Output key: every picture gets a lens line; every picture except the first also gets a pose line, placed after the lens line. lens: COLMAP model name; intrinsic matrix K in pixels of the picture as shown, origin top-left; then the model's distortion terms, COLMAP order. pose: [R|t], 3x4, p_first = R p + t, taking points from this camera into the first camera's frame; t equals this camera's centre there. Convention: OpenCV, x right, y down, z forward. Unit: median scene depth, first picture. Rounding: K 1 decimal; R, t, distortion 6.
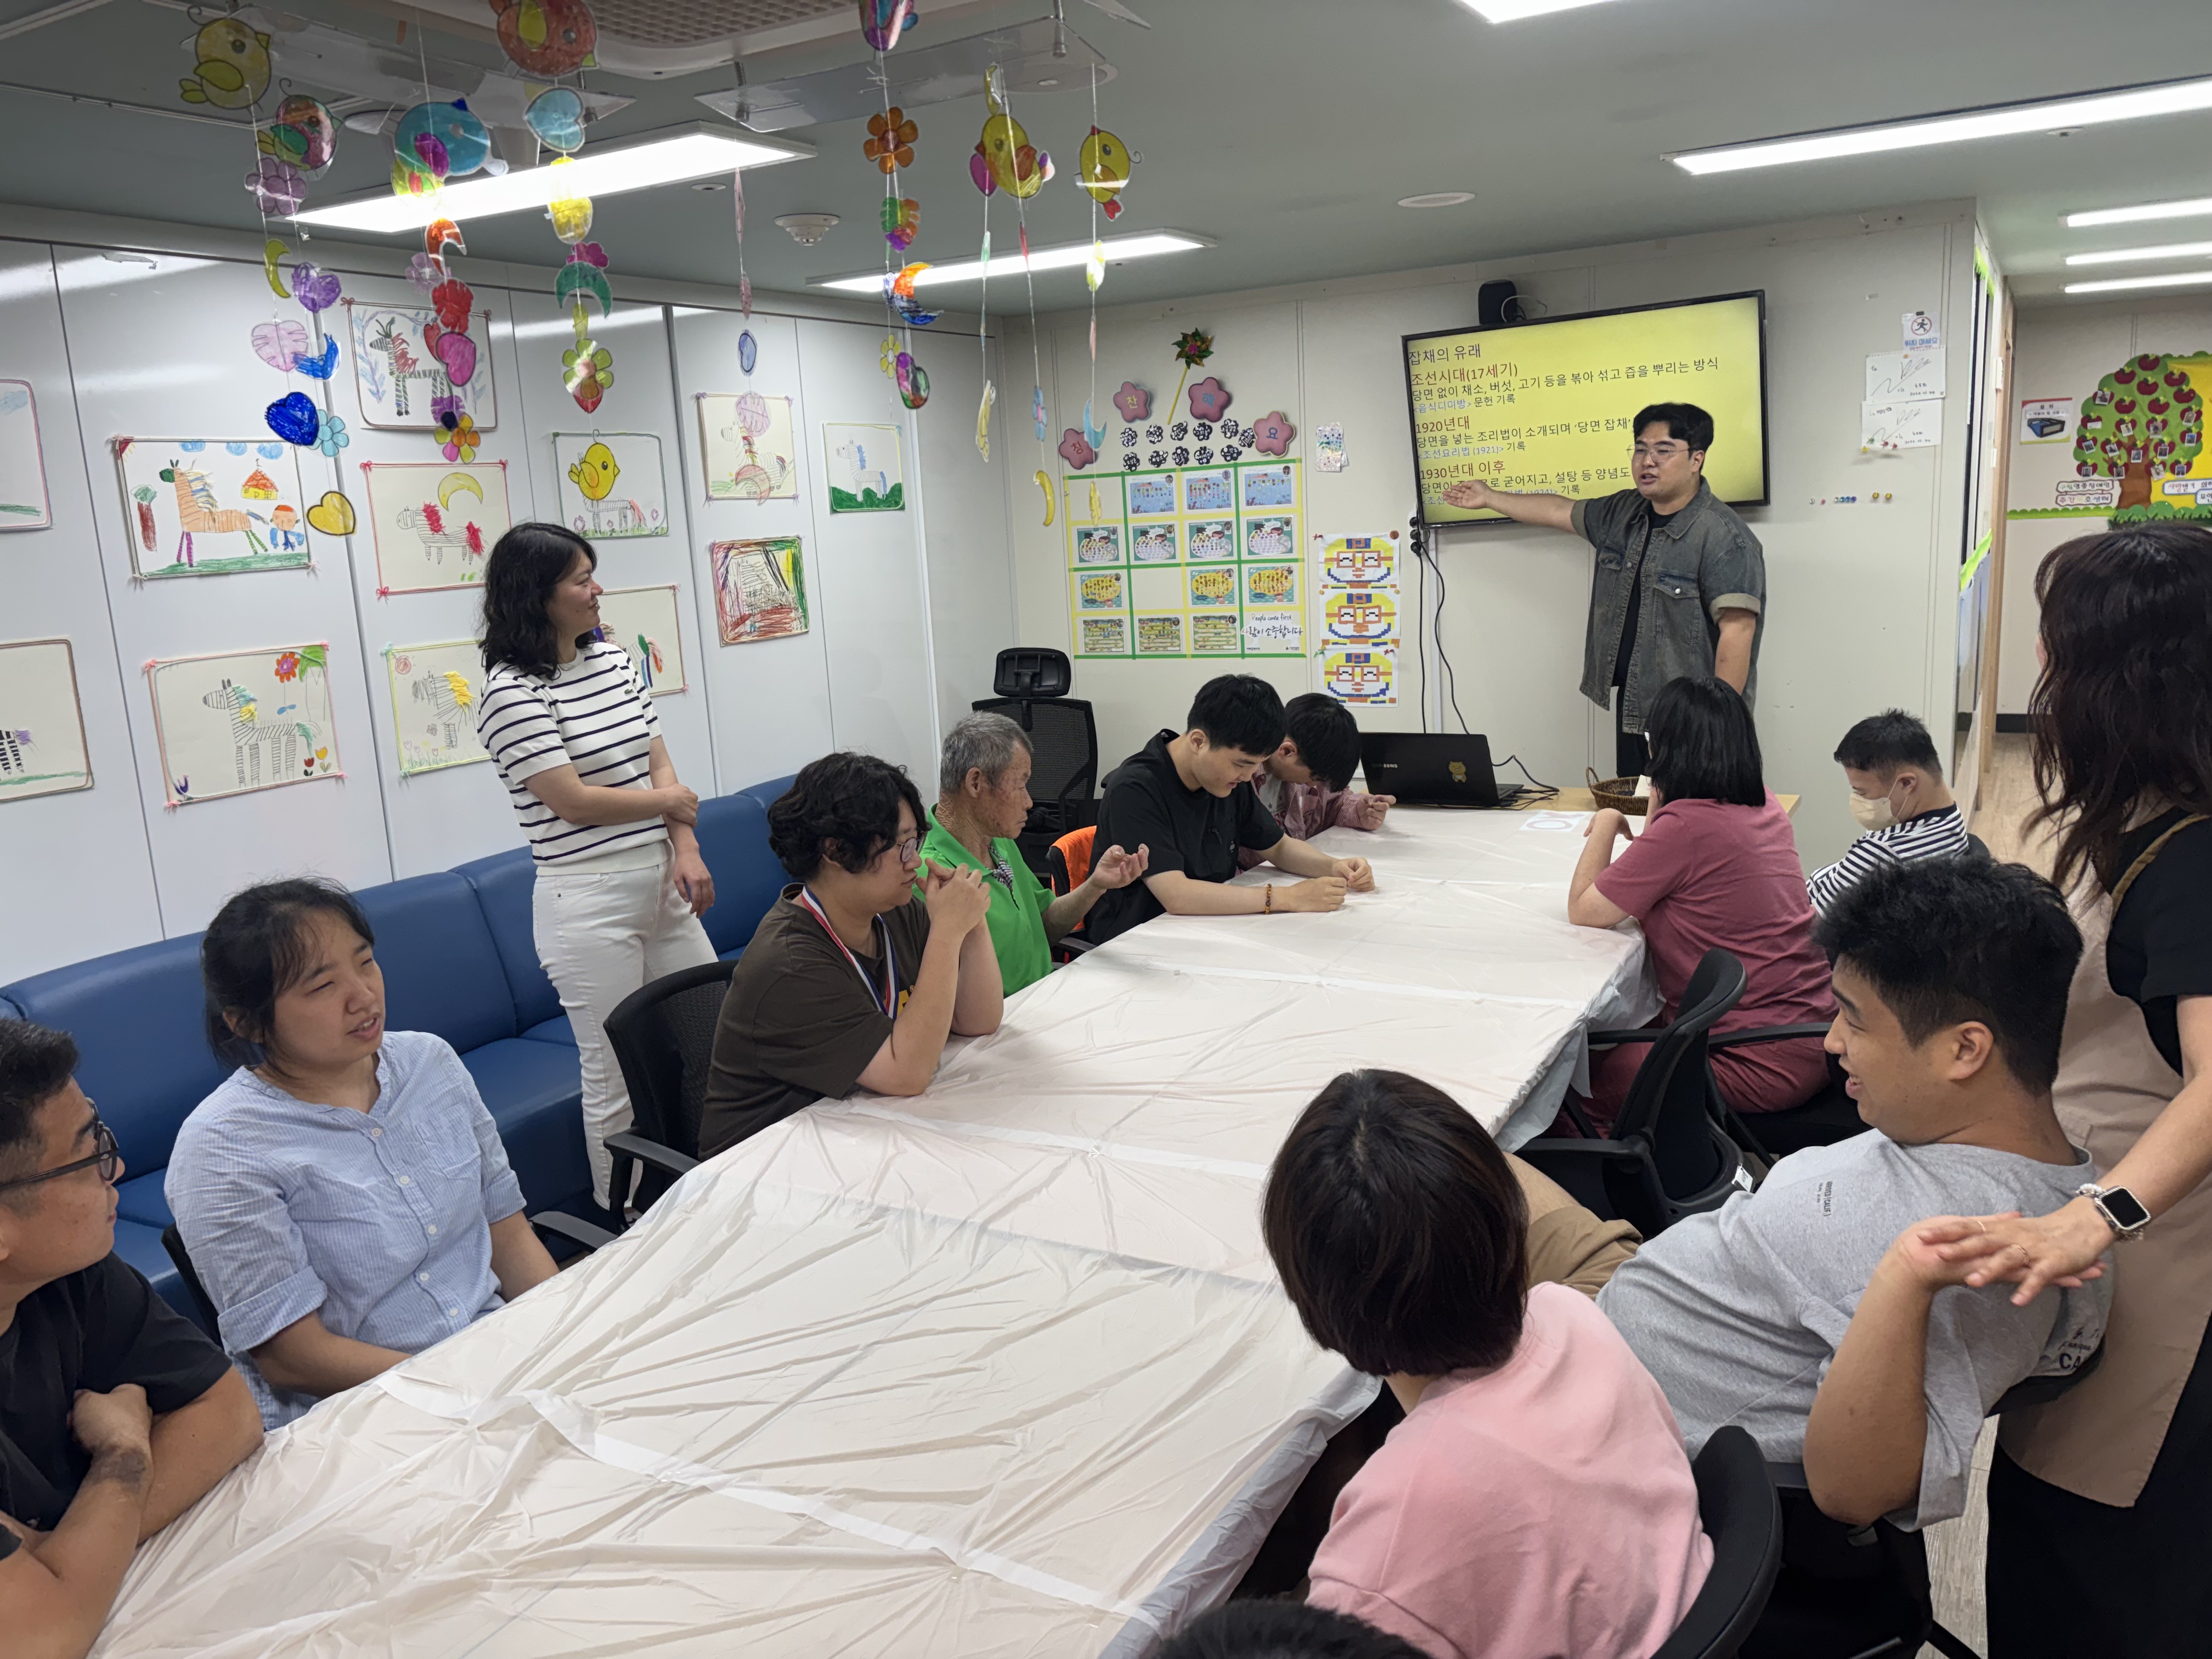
lens RADIAL K [[1671.5, 0, 1086.8], [0, 1671.5, 846.1], [0, 0, 1]] dist [0.066626, -0.080802]
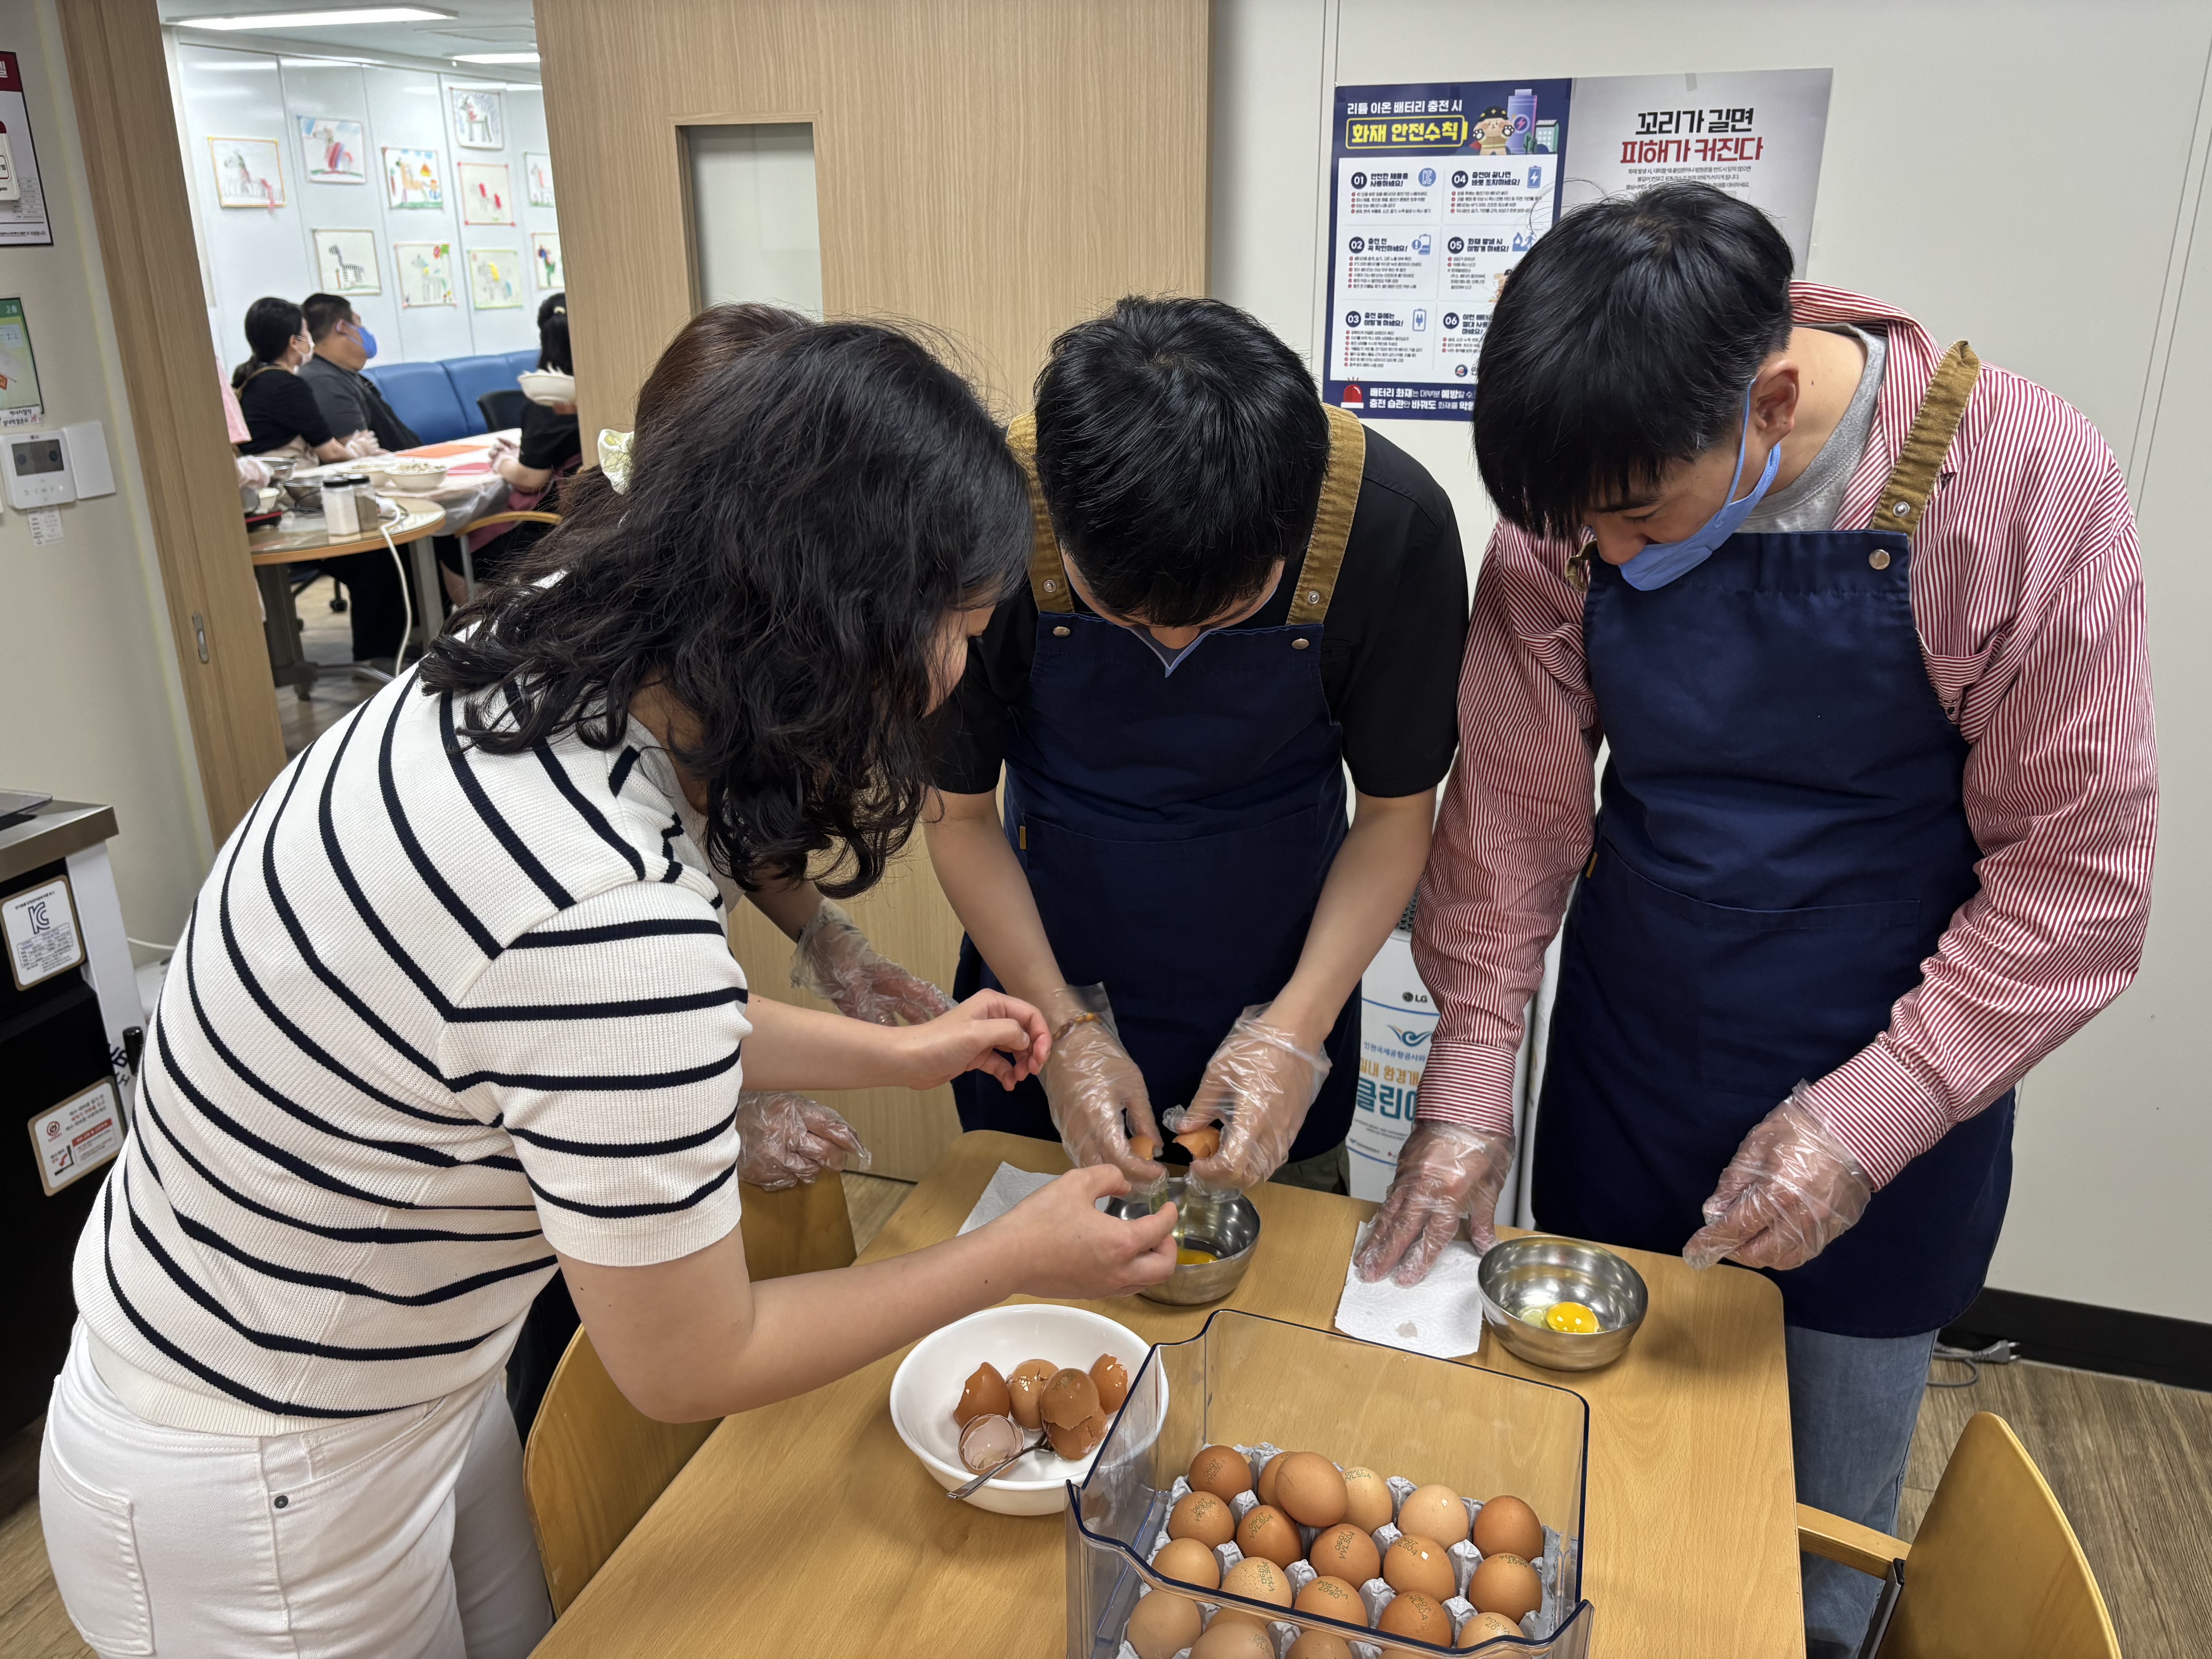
lens RADIAL K [[1671.5, 0, 1102.5], [0, 1671.5, 812.7], [0, 0, 1]] dist [0.066626, -0.080802]
pose [[0.976527, -0.021703, 0.214297, -0.061983], [-0.004791, 0.992476, 0.122345, 0.244308], [-0.215340, -0.120499, 0.969076, -1.020681]]
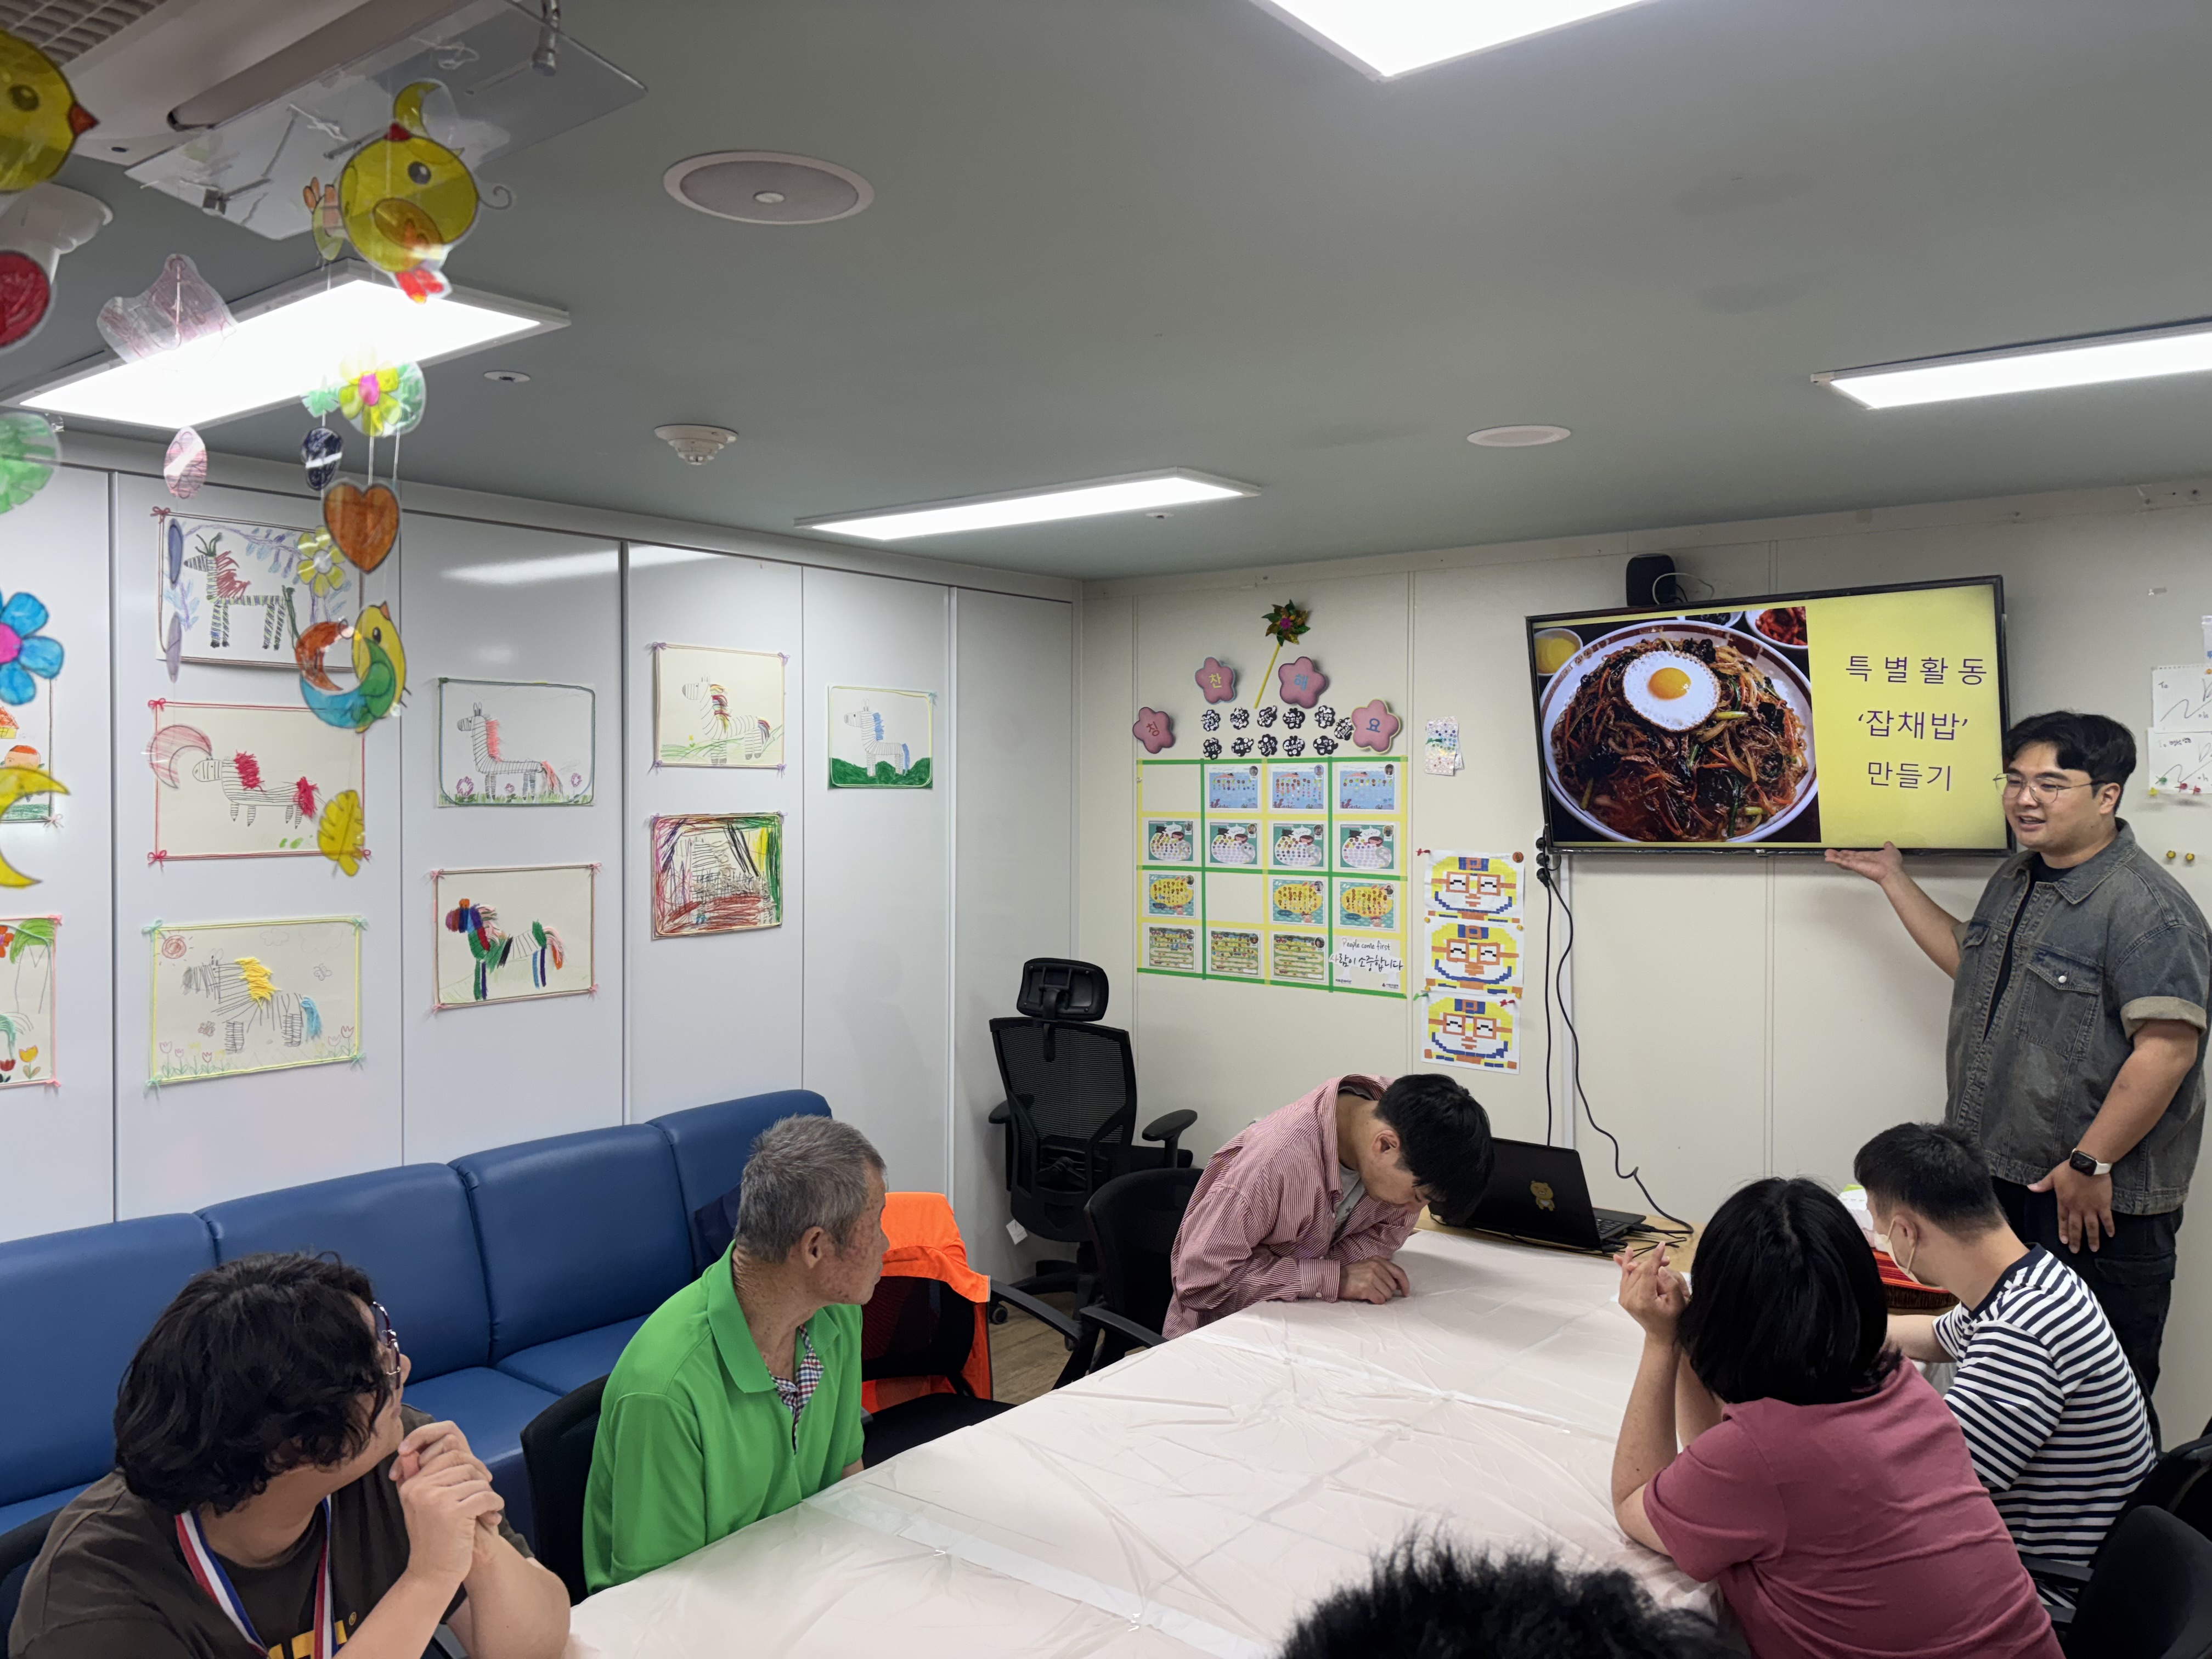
lens RADIAL K [[1671.5, 0, 1082.9], [0, 1671.5, 806.4], [0, 0, 1]] dist [0.066626, -0.080802]
pose [[0.985827, 0.061465, -0.156099, 0.100704], [-0.088992, 0.980360, -0.175997, -0.049323], [0.142216, 0.187395, 0.971935, 0.188880]]
